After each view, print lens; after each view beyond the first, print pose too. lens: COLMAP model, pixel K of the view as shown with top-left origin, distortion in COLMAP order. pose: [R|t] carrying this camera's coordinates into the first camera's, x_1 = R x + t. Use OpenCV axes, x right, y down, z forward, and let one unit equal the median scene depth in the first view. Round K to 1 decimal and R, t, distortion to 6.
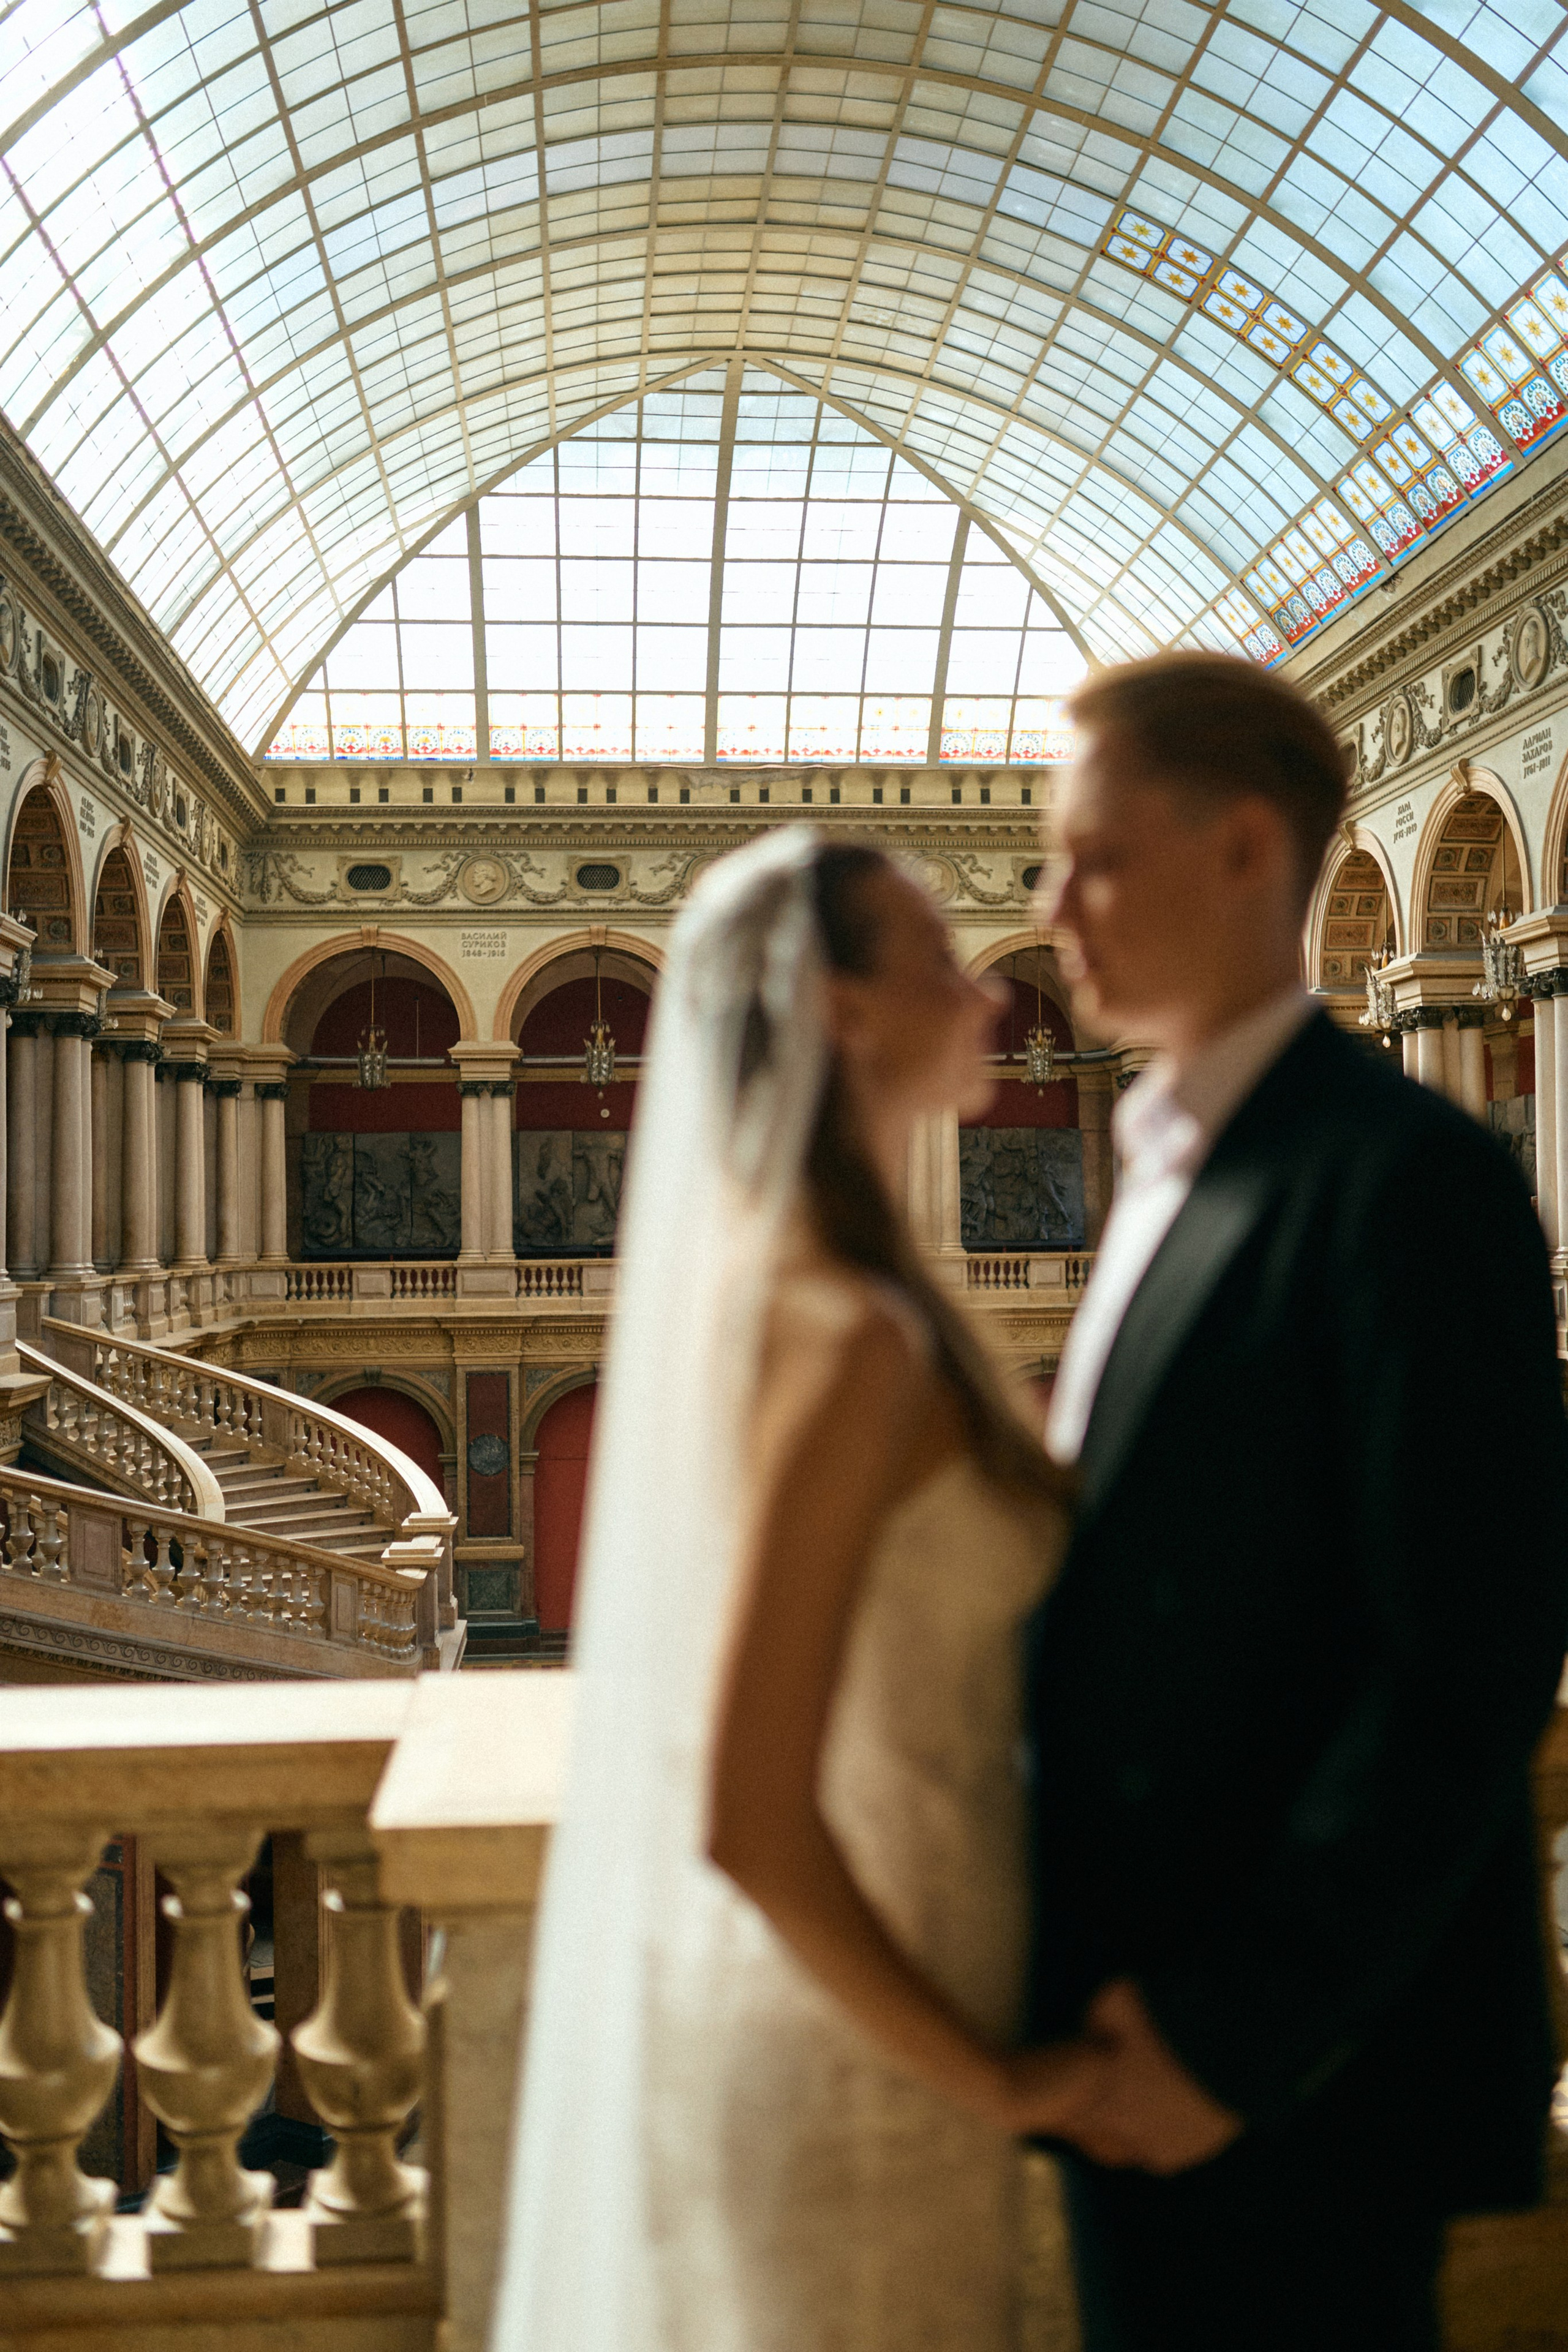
lens RADIAL K [[2268.7, 0, 839.7], [0, 2268.7, 1177.6], [0, 0, 1]] dist [-0.045064, 0.092103]
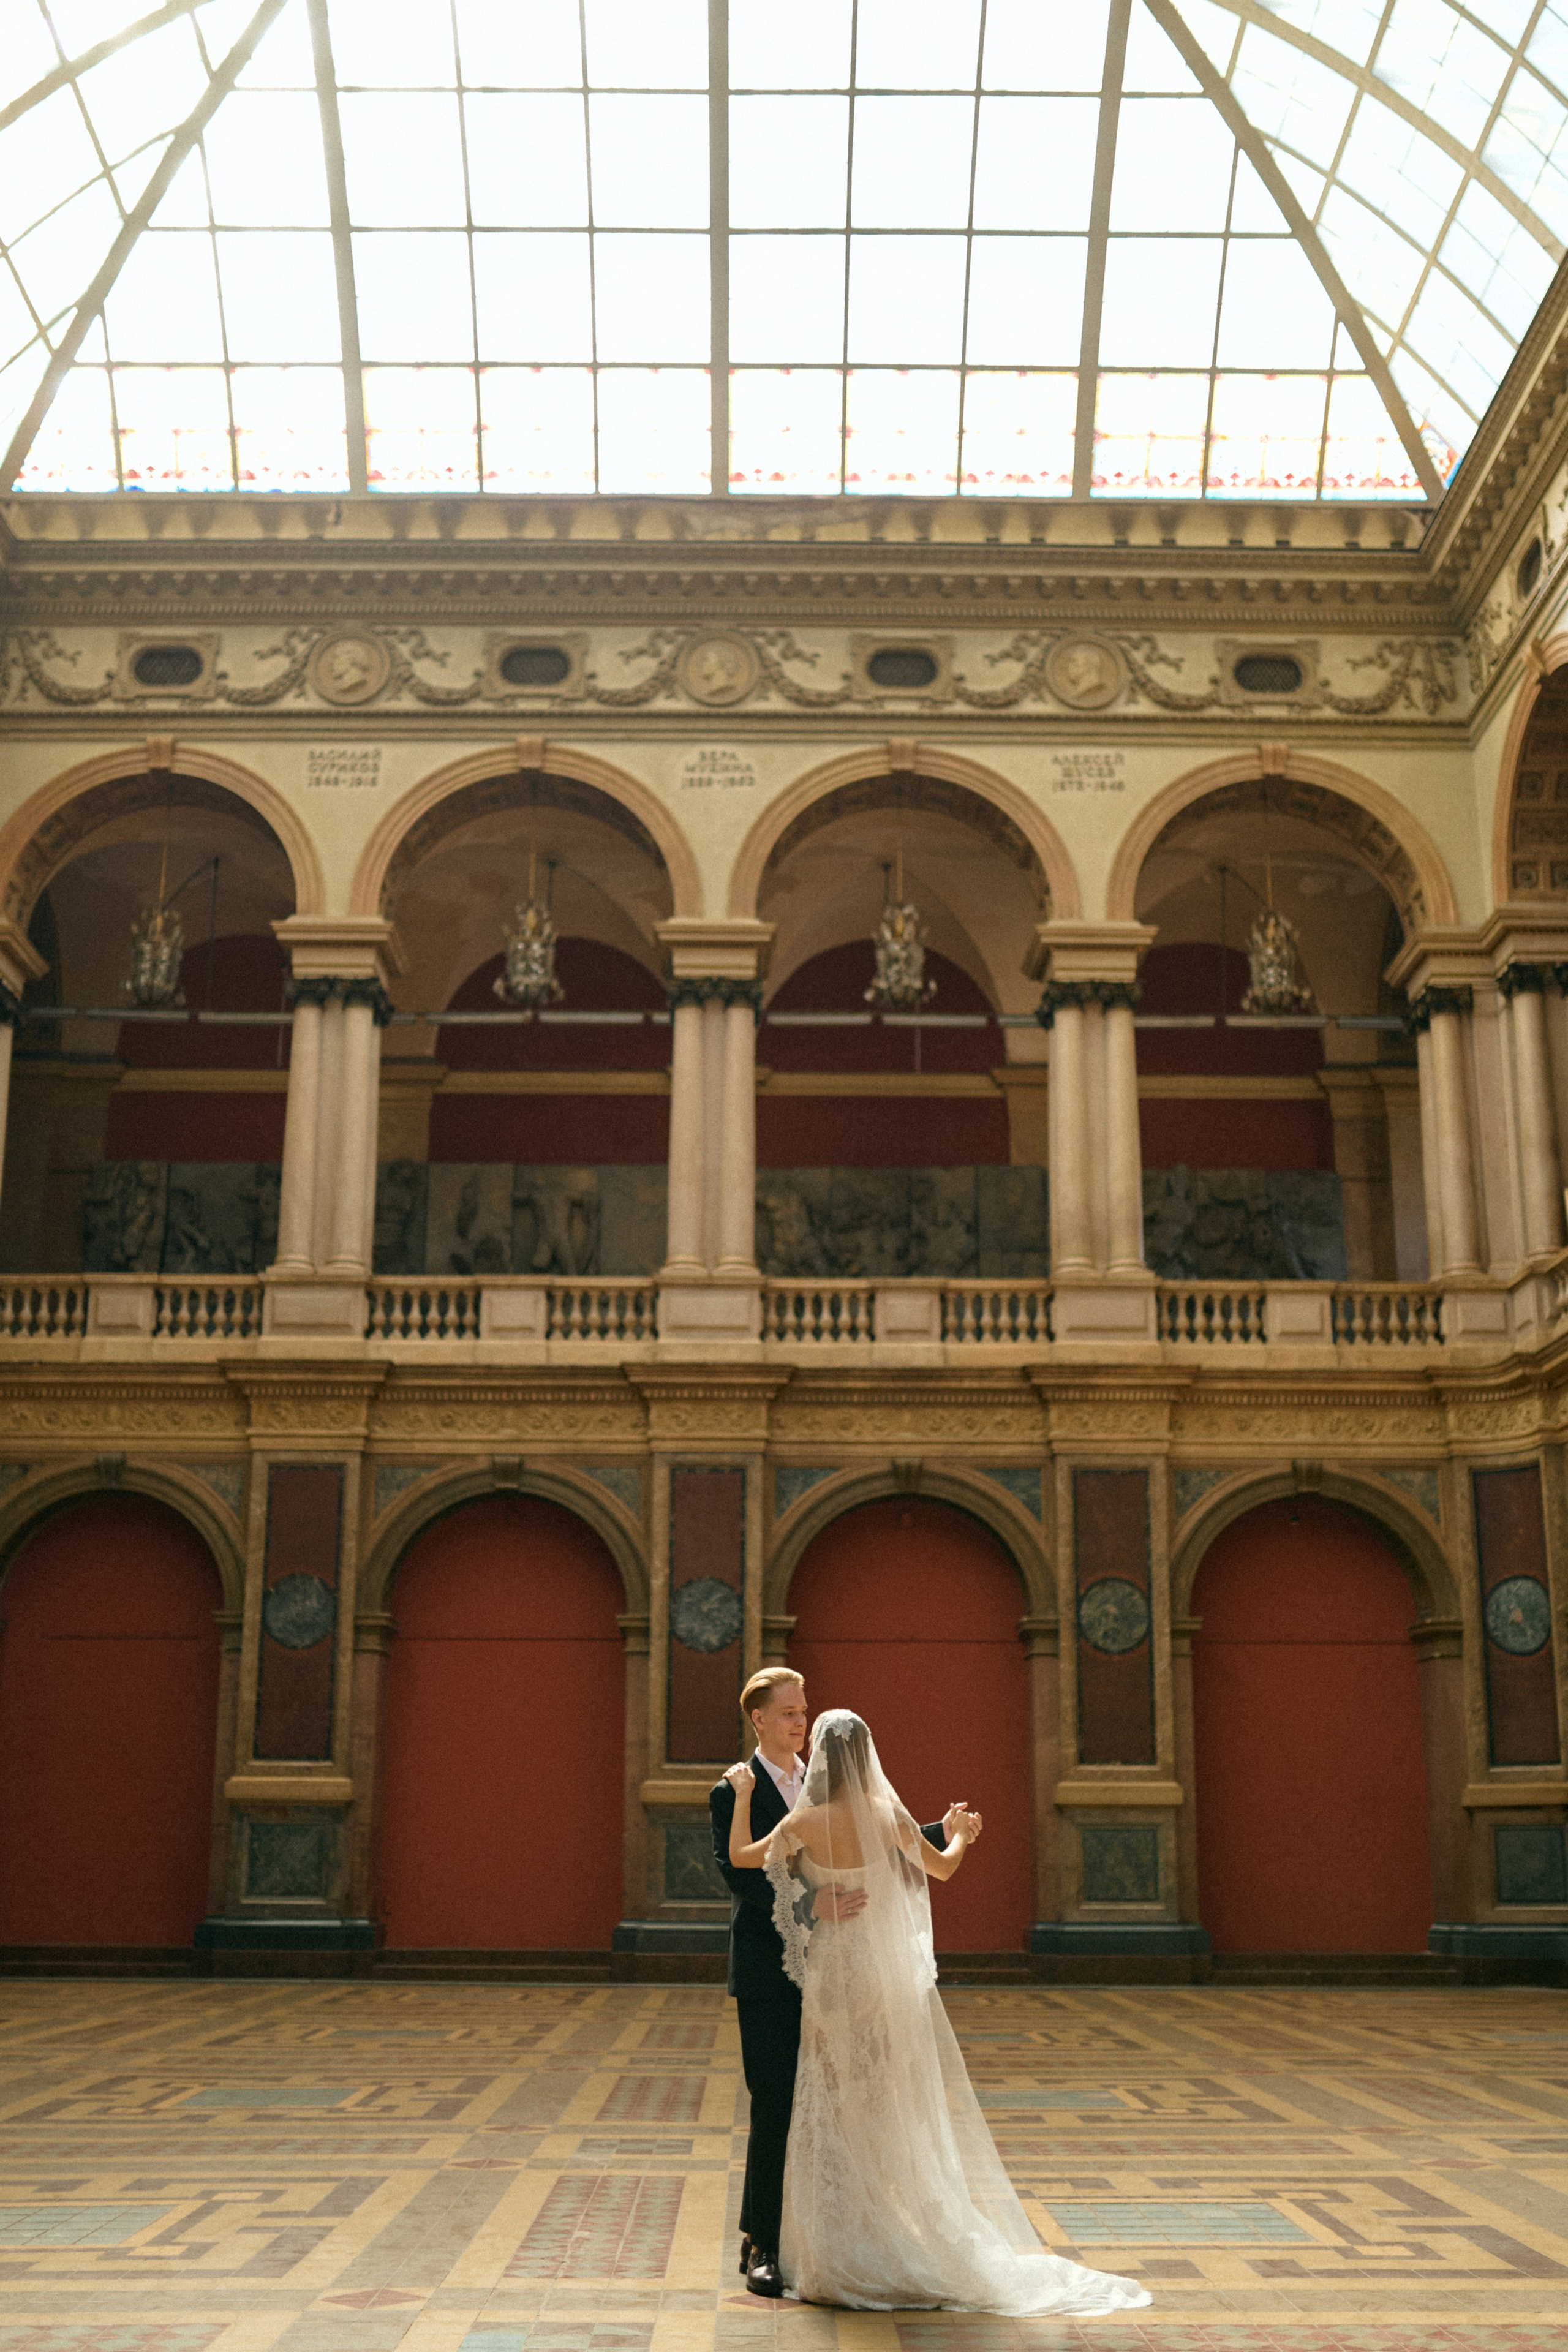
lens RADIAL K [[2479.1, 0, 784.0], [0, 2479.1, 1176.0], [0, 0, 1]] dist [-0.046690, 0.005564]
pose [[0.995603, -0.007366, -0.093383, 0.025438], [-0.013733, 0.974653, -0.223299, 0.173201], [0.092661, 0.223600, 0.970267, 0.446439]]
